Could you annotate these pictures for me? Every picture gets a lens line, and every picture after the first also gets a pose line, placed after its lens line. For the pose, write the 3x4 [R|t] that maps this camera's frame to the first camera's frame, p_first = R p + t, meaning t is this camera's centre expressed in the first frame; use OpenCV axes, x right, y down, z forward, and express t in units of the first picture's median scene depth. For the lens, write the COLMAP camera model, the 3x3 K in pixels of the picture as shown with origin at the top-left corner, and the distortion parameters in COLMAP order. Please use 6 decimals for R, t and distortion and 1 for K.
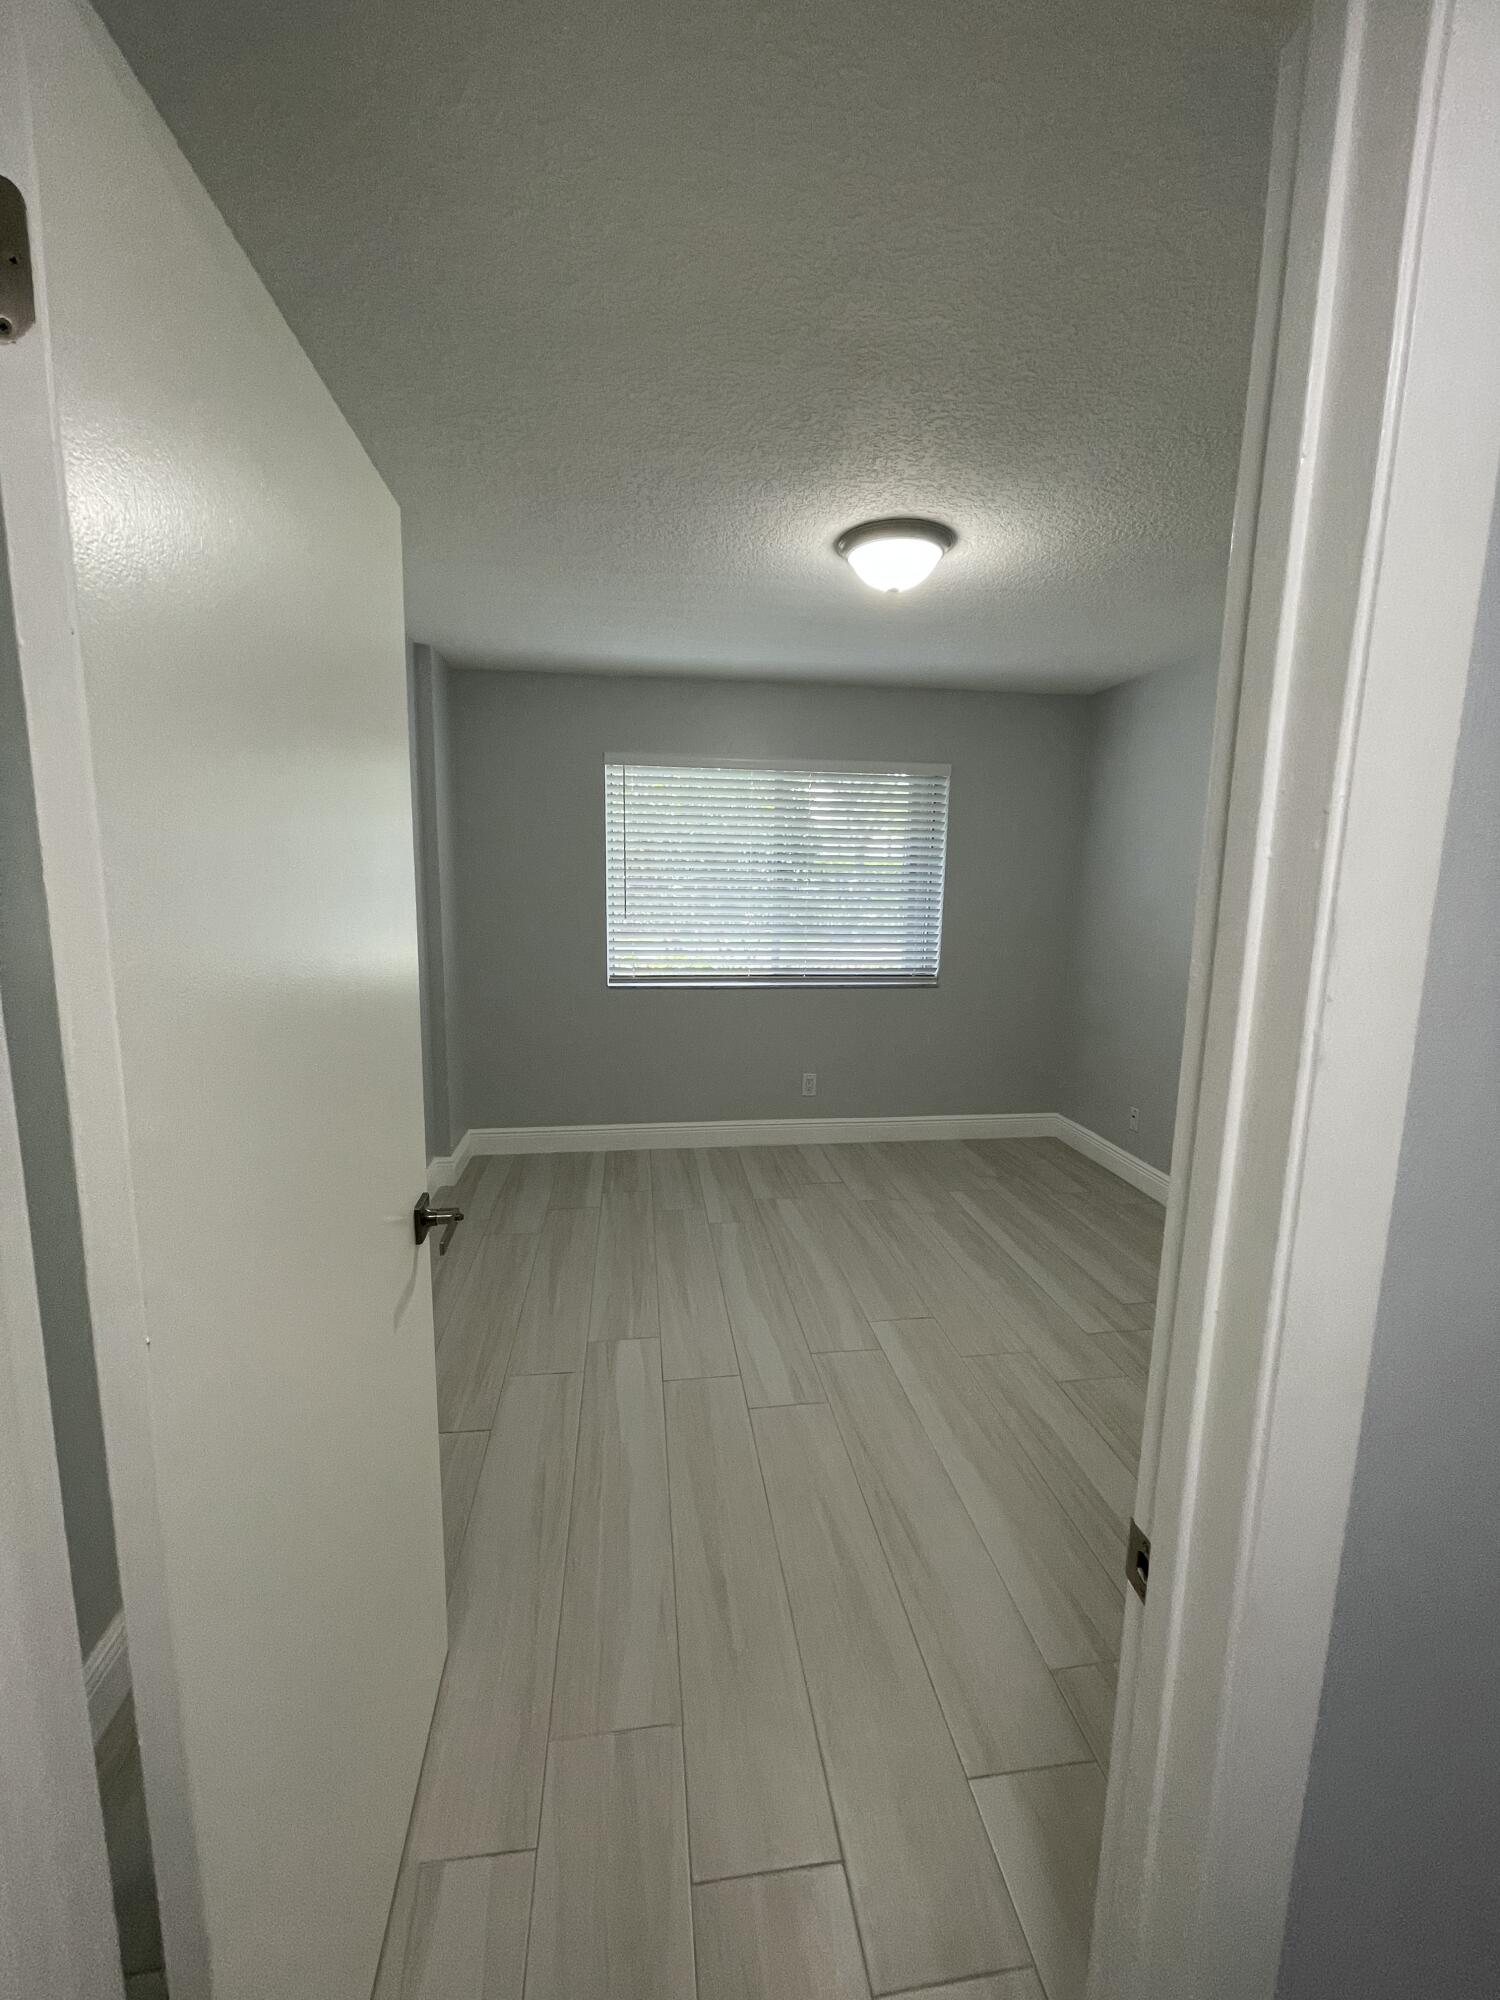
lens RADIAL K [[804.4, 0, 739.1], [0, 804.4, 995.0], [0, 0, 1]] dist [-0.001051, -0.000008]
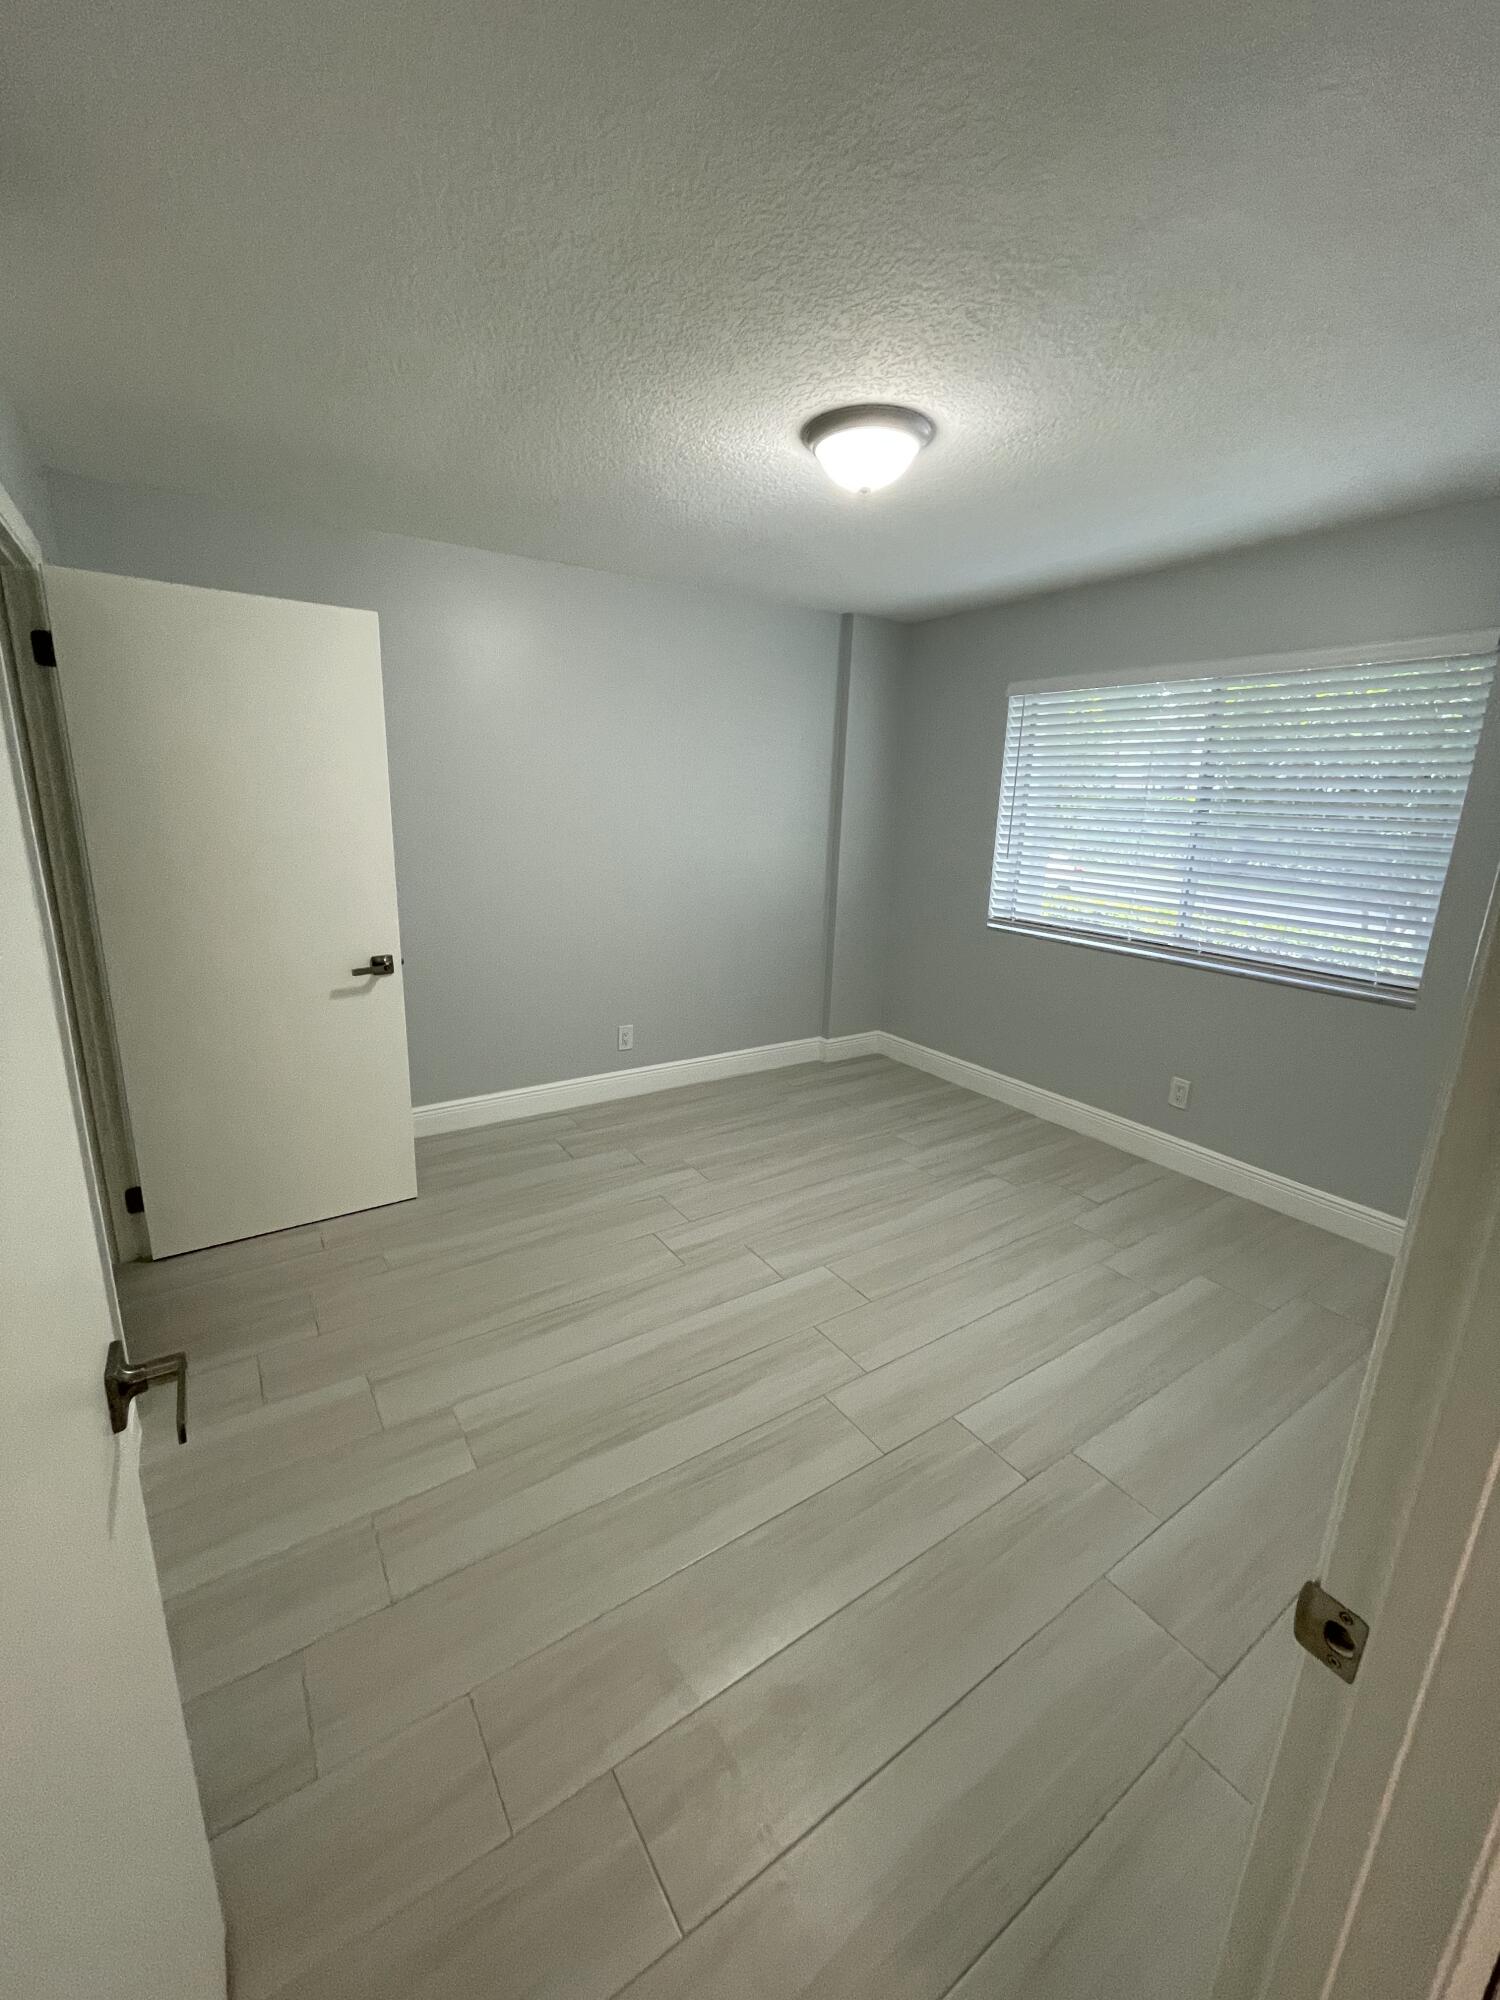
lens RADIAL K [[804.4, 0, 739.1], [0, 804.4, 995.0], [0, 0, 1]] dist [-0.001051, -0.000008]
pose [[0.441775, 0.216736, -0.870552, 0.596924], [-0.156202, 0.974139, 0.163258, -0.043410], [0.883423, 0.063859, 0.464205, 0.282412]]
